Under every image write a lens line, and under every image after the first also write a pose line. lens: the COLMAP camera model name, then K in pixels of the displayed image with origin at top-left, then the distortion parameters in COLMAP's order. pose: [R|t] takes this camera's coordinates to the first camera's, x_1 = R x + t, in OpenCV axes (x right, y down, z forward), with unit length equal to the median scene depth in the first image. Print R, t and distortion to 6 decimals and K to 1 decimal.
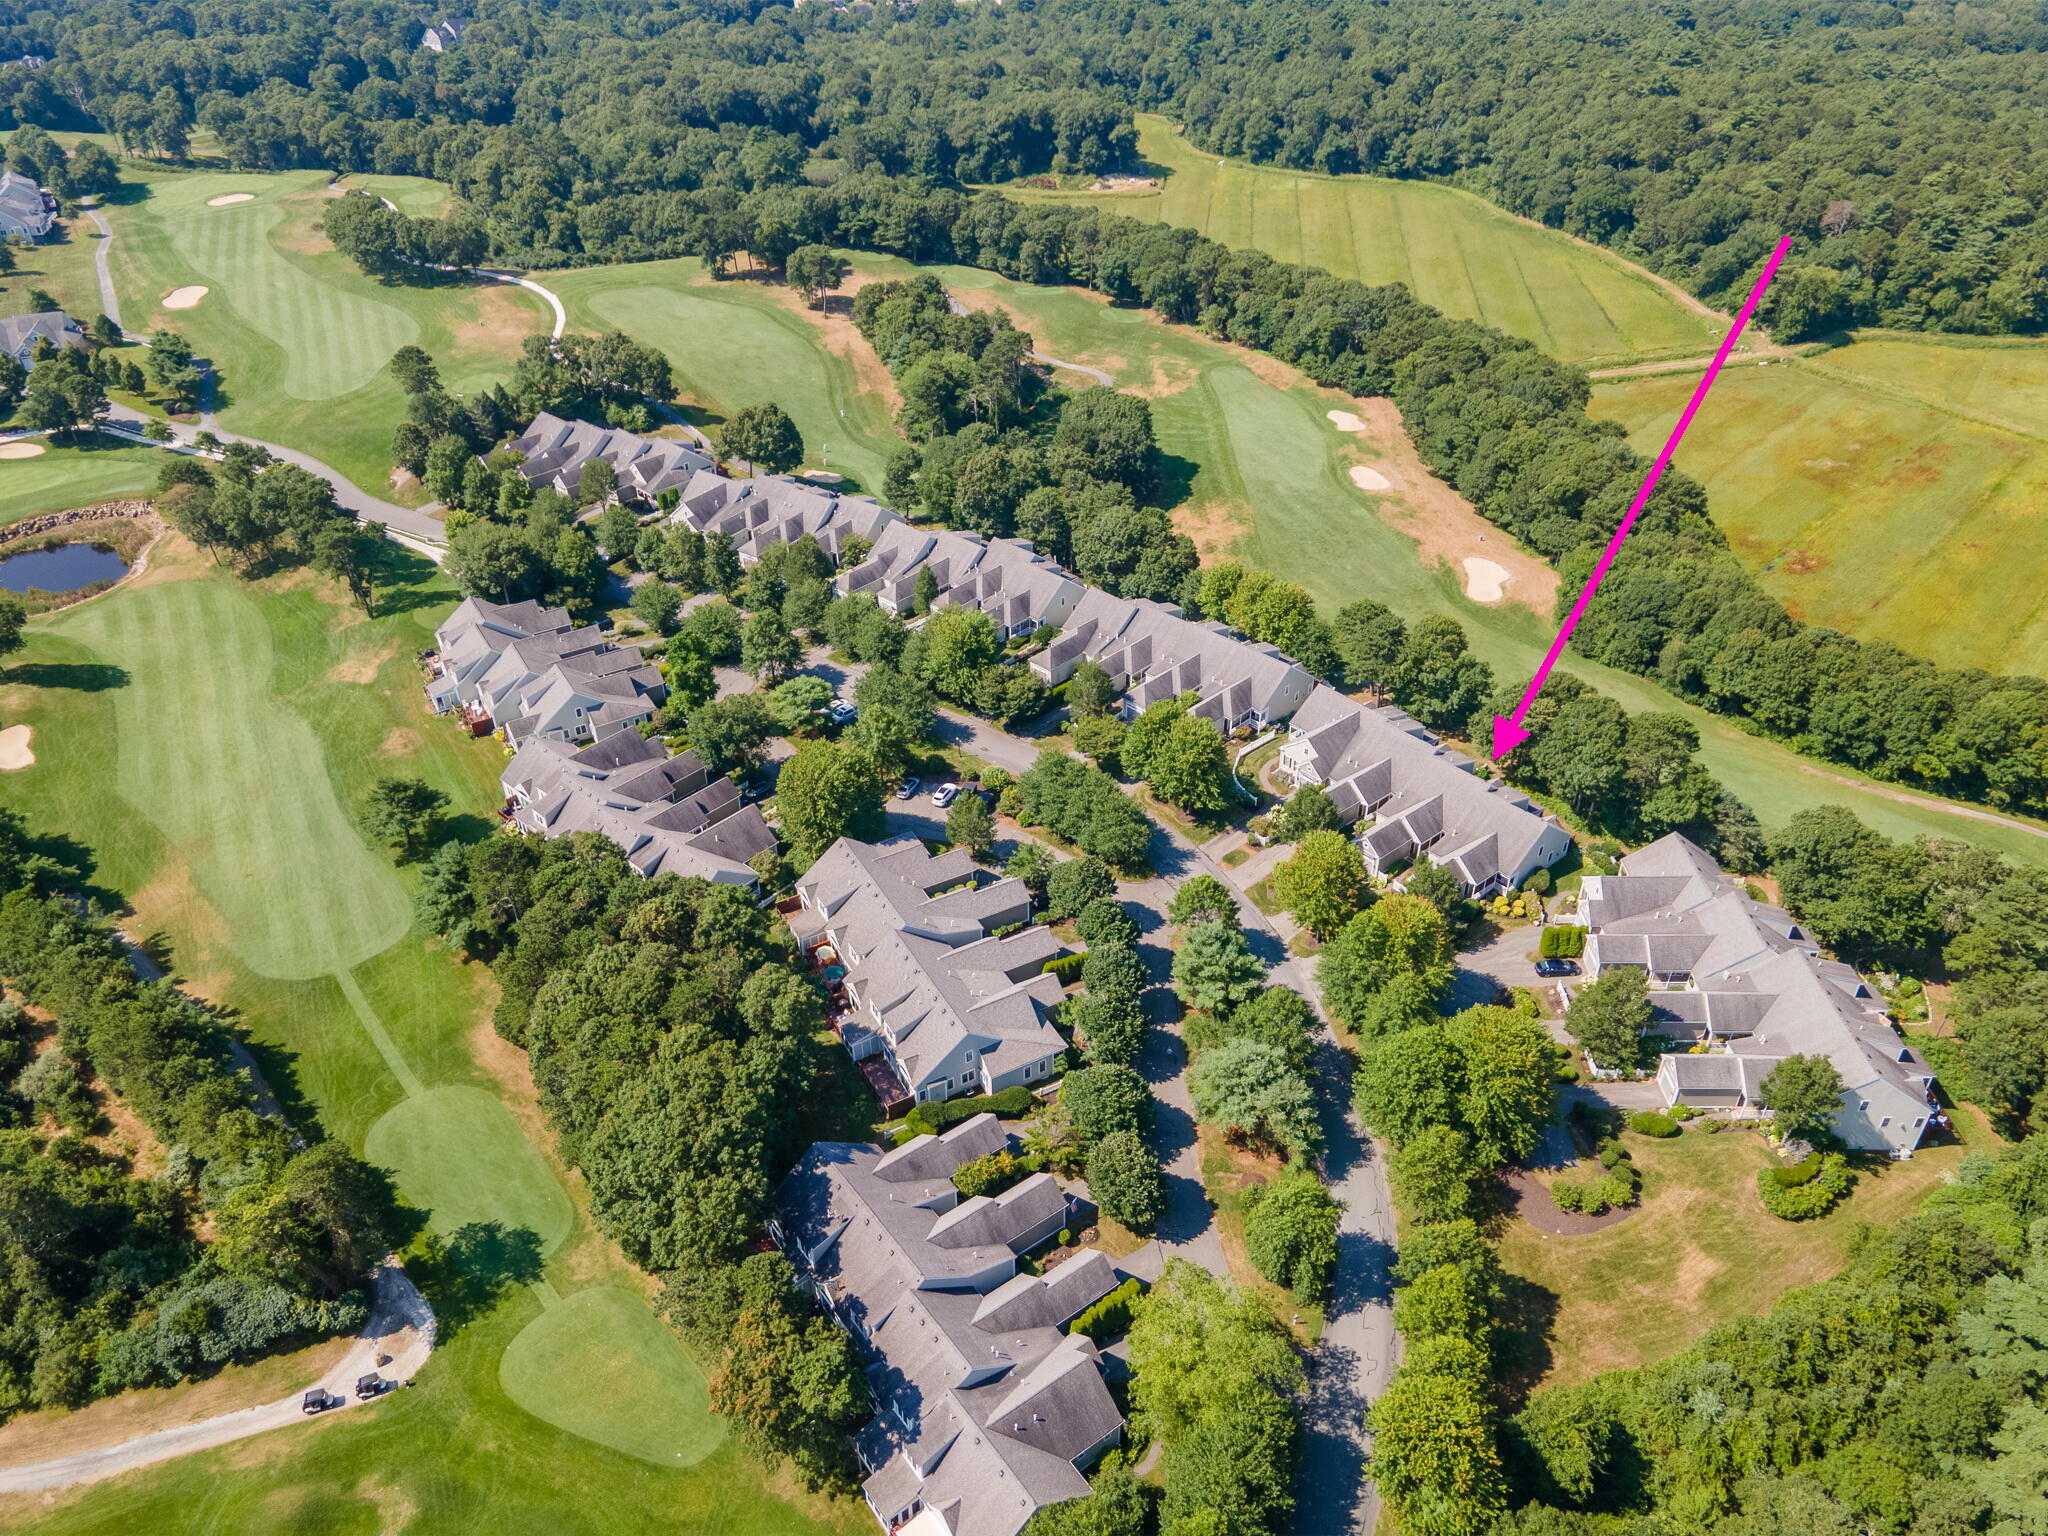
lens RADIAL K [[1490.4, 0, 1016.0], [0, 1490.4, 769.7], [0, 0, 1]] dist [0.025060, 0.034552]
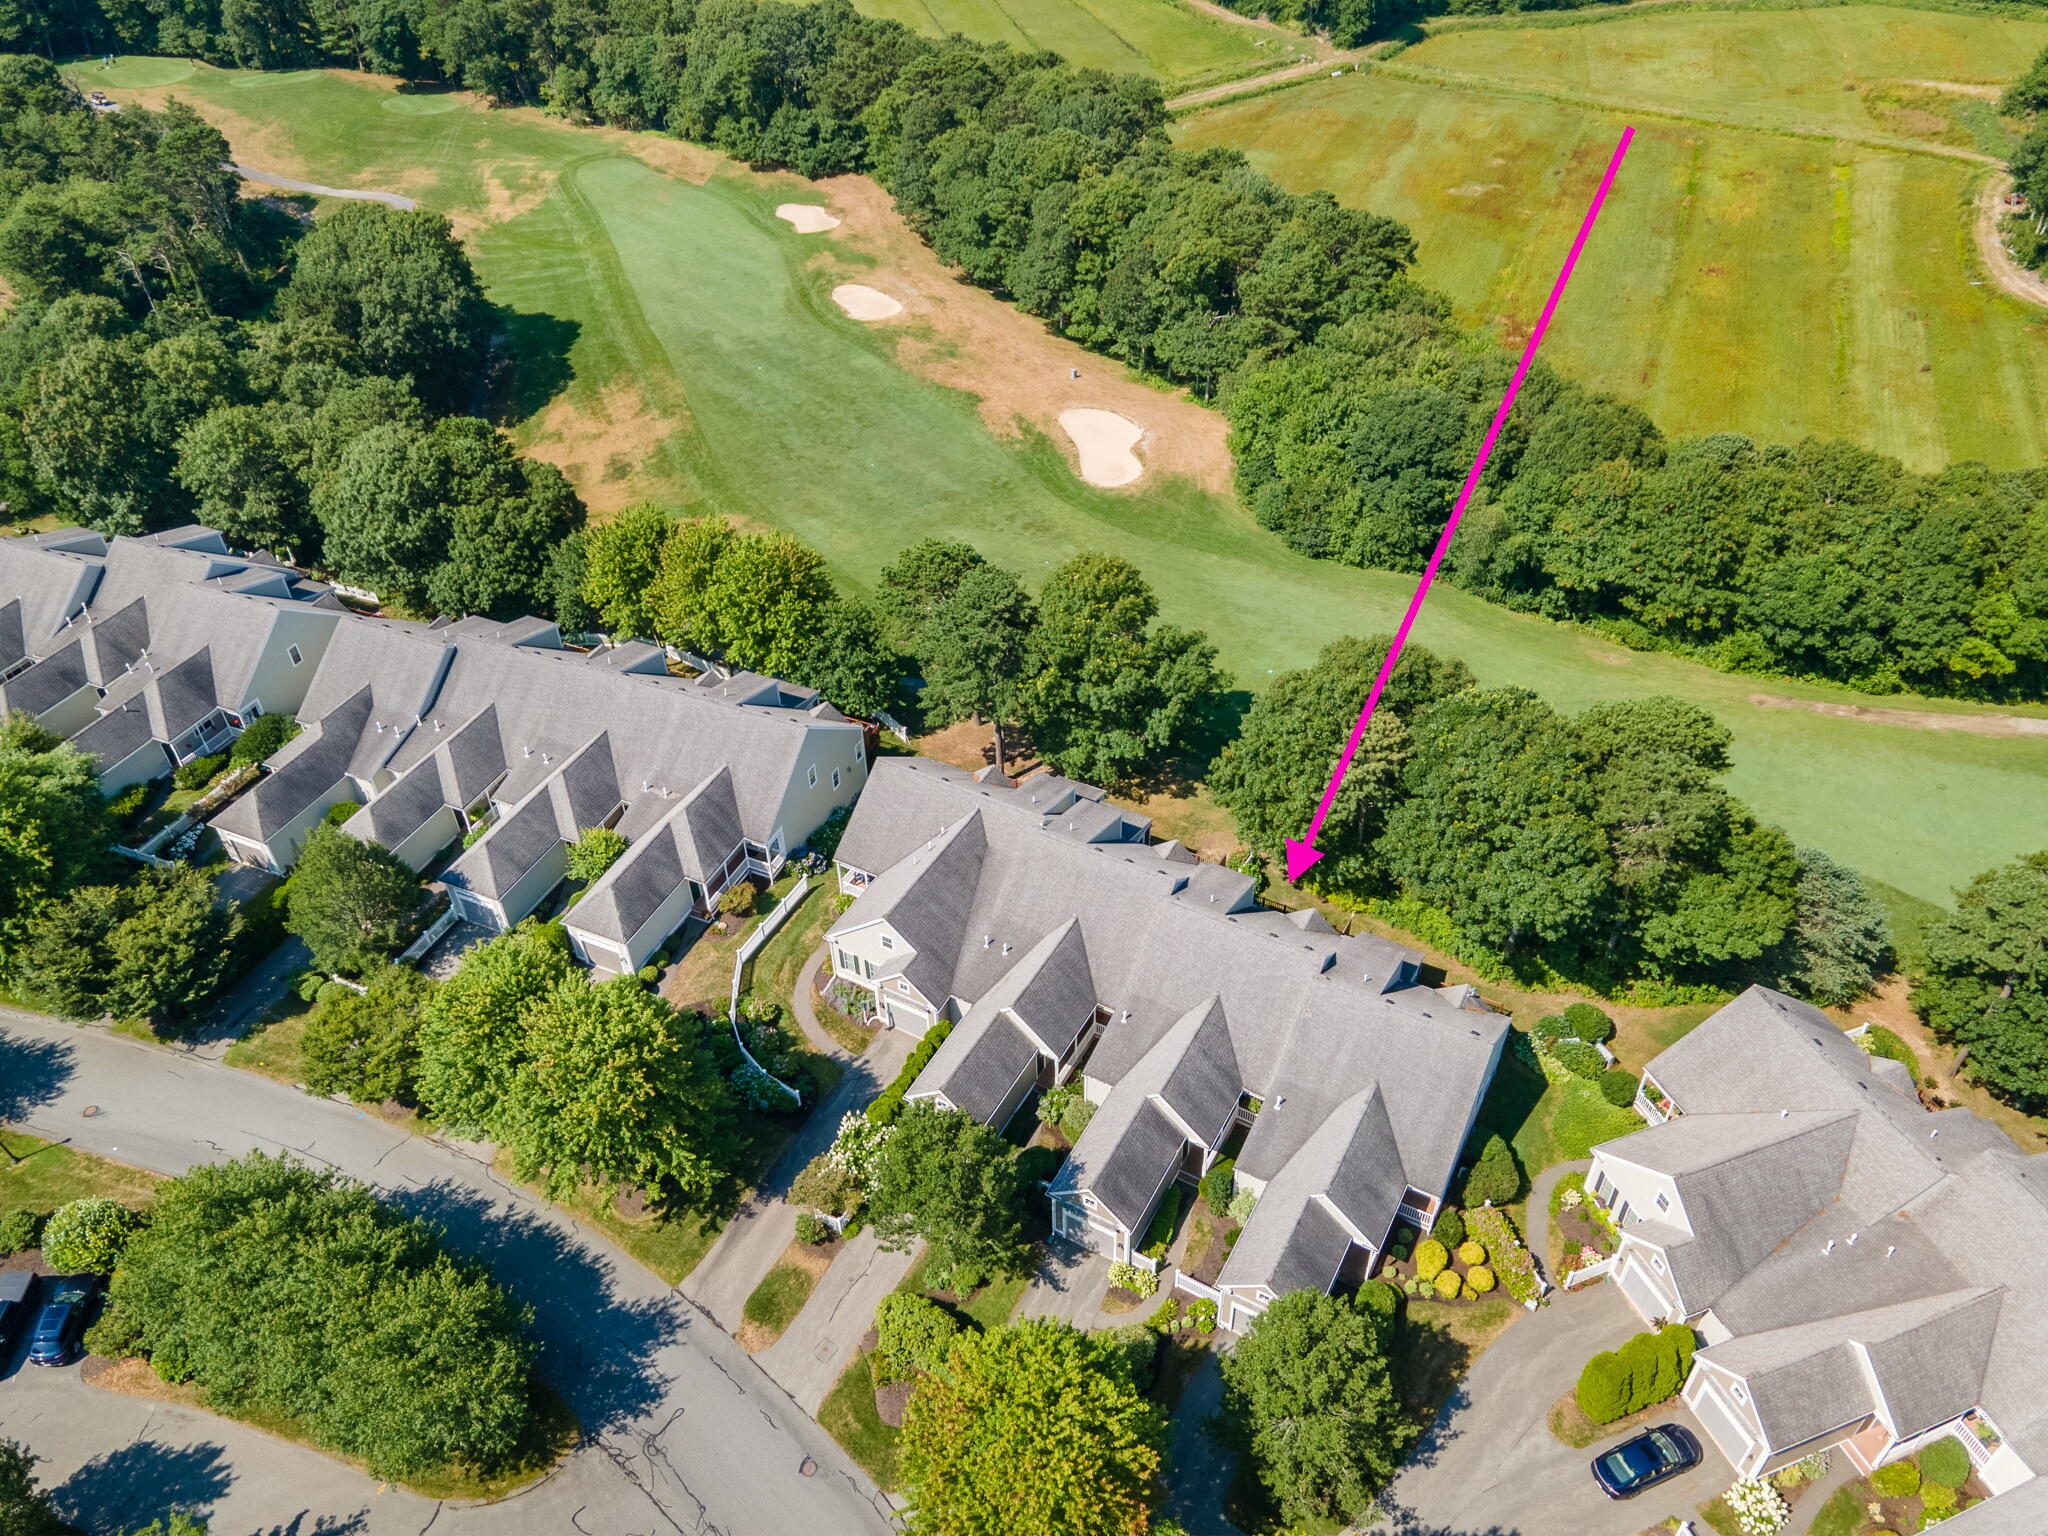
lens RADIAL K [[1490.4, 0, 1016.0], [0, 1490.4, 769.7], [0, 0, 1]] dist [0.025060, 0.034552]
pose [[0.933359, -0.235097, 0.271238, 0.099199], [0.211395, 0.970735, 0.113959, -0.079696], [-0.290091, -0.049026, 0.955742, 0.464365]]
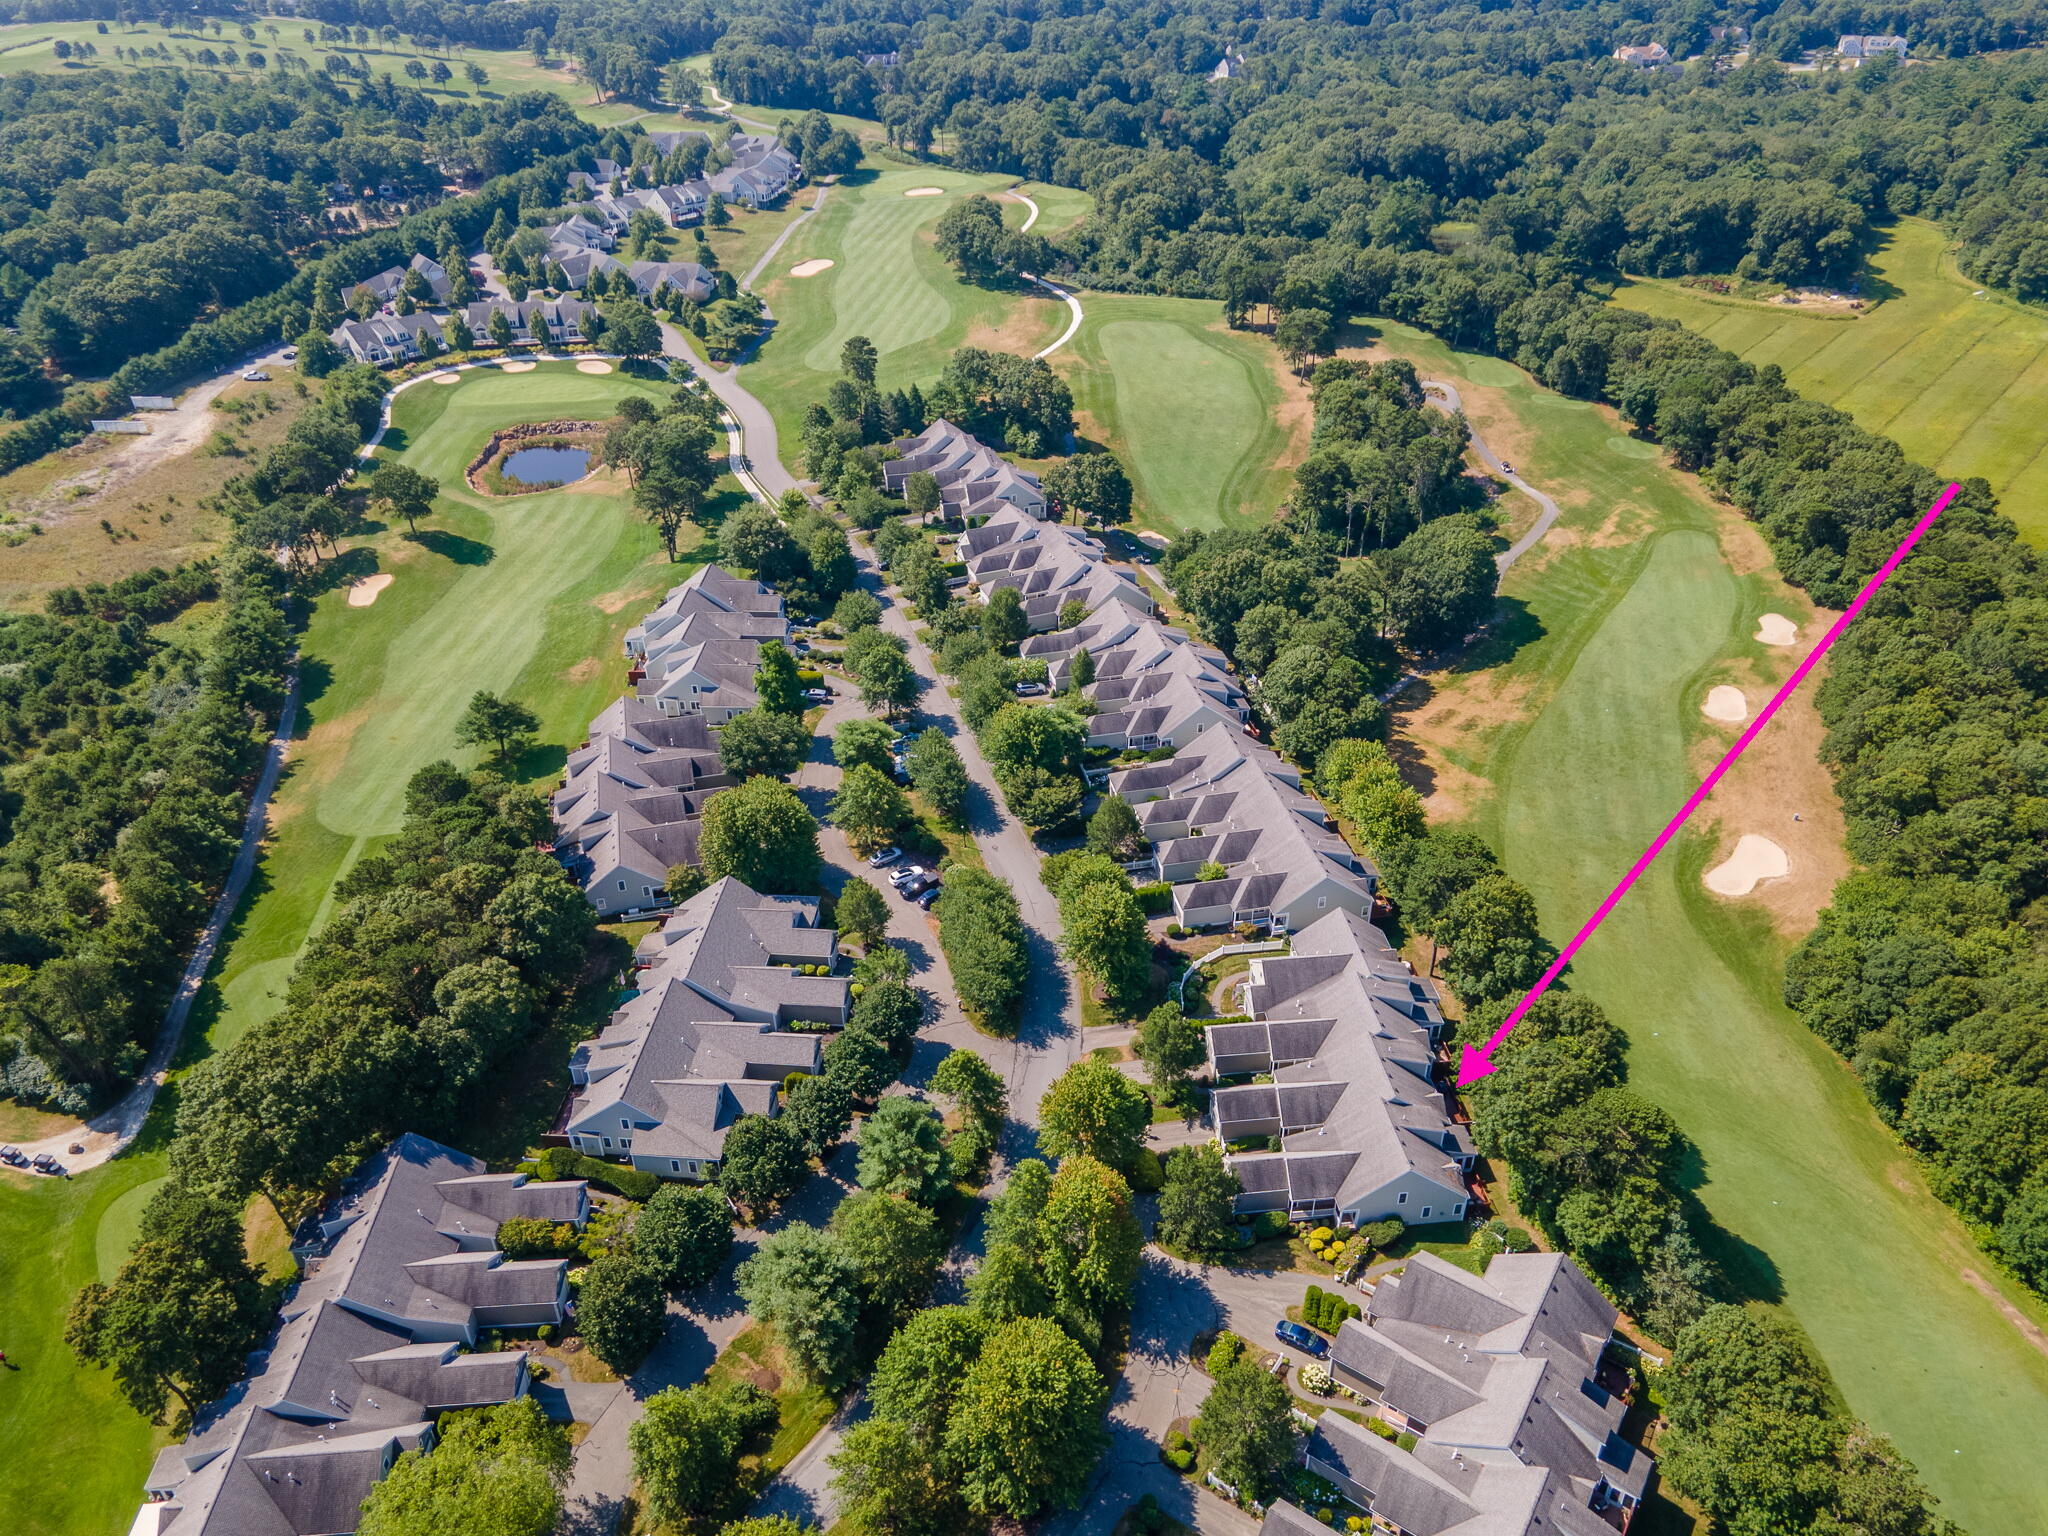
lens RADIAL K [[1490.4, 0, 1016.0], [0, 1490.4, 769.7], [0, 0, 1]] dist [0.025060, 0.034552]
pose [[0.833178, 0.309258, -0.458447, 0.342249], [-0.317418, 0.946291, 0.061475, -0.103164], [0.452836, 0.094300, 0.886593, 0.137282]]
